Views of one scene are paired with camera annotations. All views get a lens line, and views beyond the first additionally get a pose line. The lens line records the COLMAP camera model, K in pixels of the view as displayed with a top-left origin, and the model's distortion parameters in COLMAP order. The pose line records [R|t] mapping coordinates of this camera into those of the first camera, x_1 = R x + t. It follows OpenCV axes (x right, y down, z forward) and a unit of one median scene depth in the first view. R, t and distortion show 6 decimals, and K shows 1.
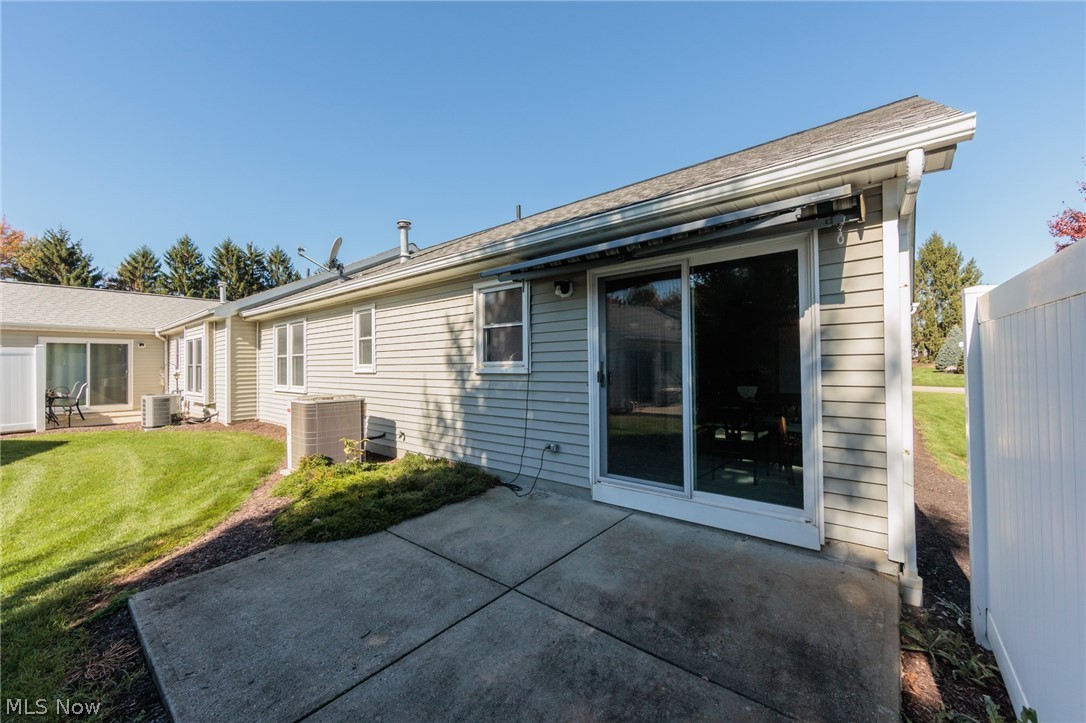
lens RADIAL K [[423.5, 0, 549.2], [0, 423.5, 364.5], [0, 0, 1]] dist [-0.000693, -0.000112]
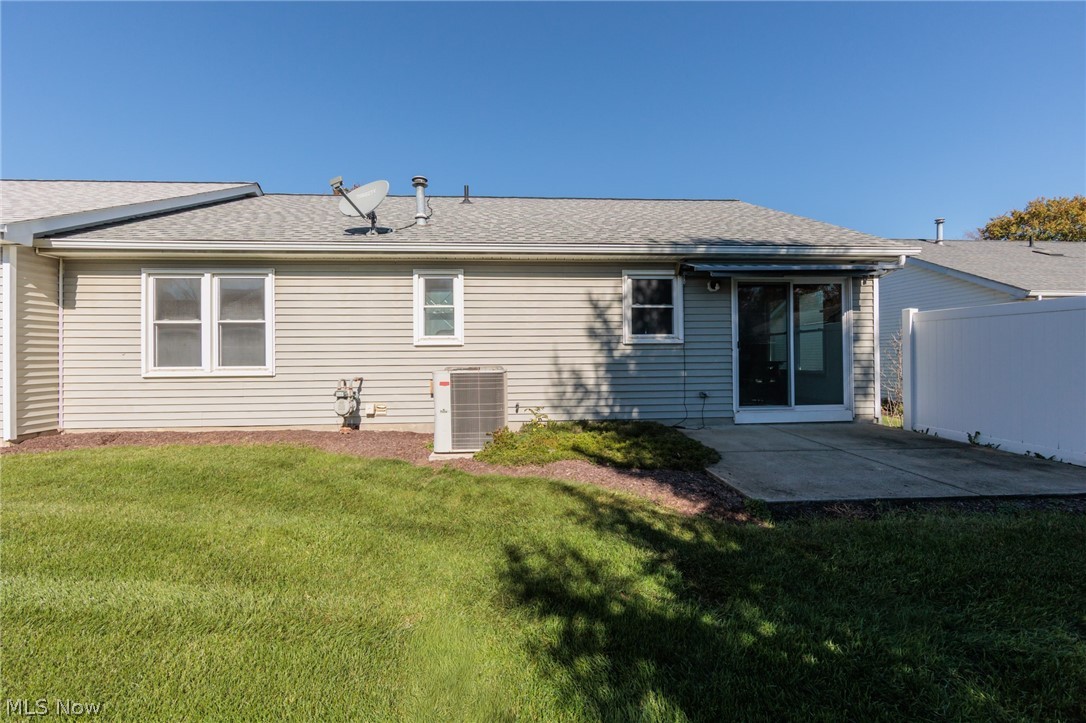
lens RADIAL K [[444.0, 0, 546.7], [0, 444.0, 367.5], [0, 0, 1]] dist [-0.002078, -0.000171]
pose [[0.730660, -0.001789, 0.682739, -1.202686], [0.001209, 0.999998, 0.001327, 0.086282], [-0.682740, -0.000144, 0.730661, 0.224184]]
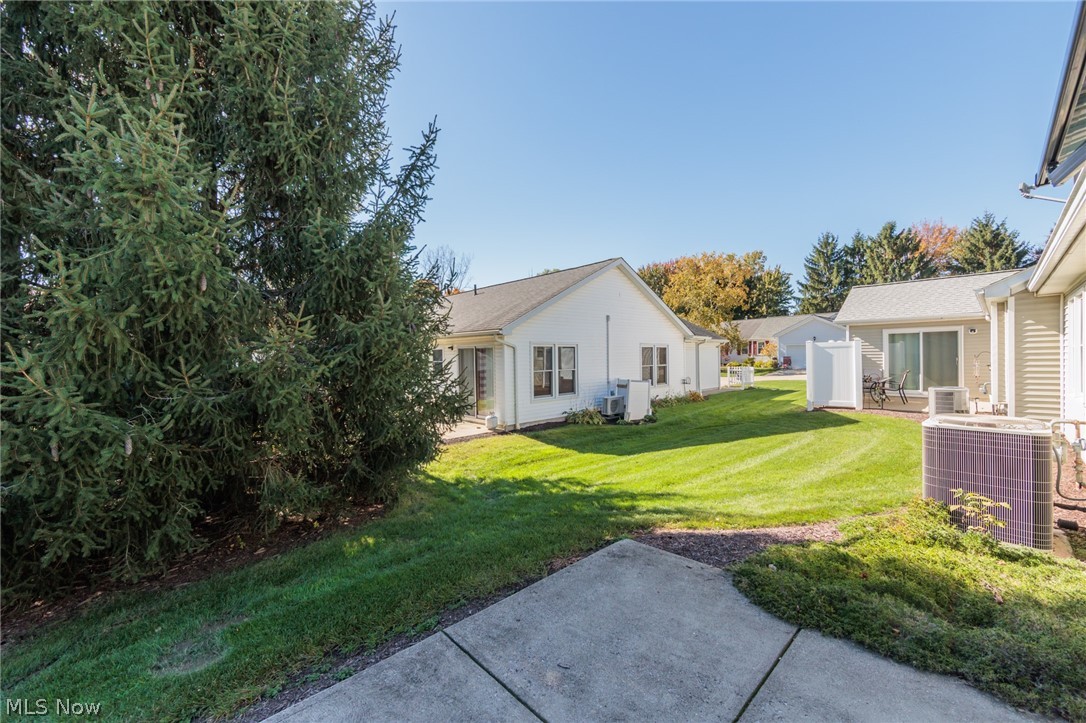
lens RADIAL K [[434.5, 0, 546.3], [0, 434.5, 357.7], [0, 0, 1]] dist [-0.000792, -0.000391]
pose [[-0.136542, 0.019154, -0.990449, 0.258938], [0.017228, 0.999708, 0.016958, -0.048741], [0.990484, -0.014748, -0.136832, 0.504116]]
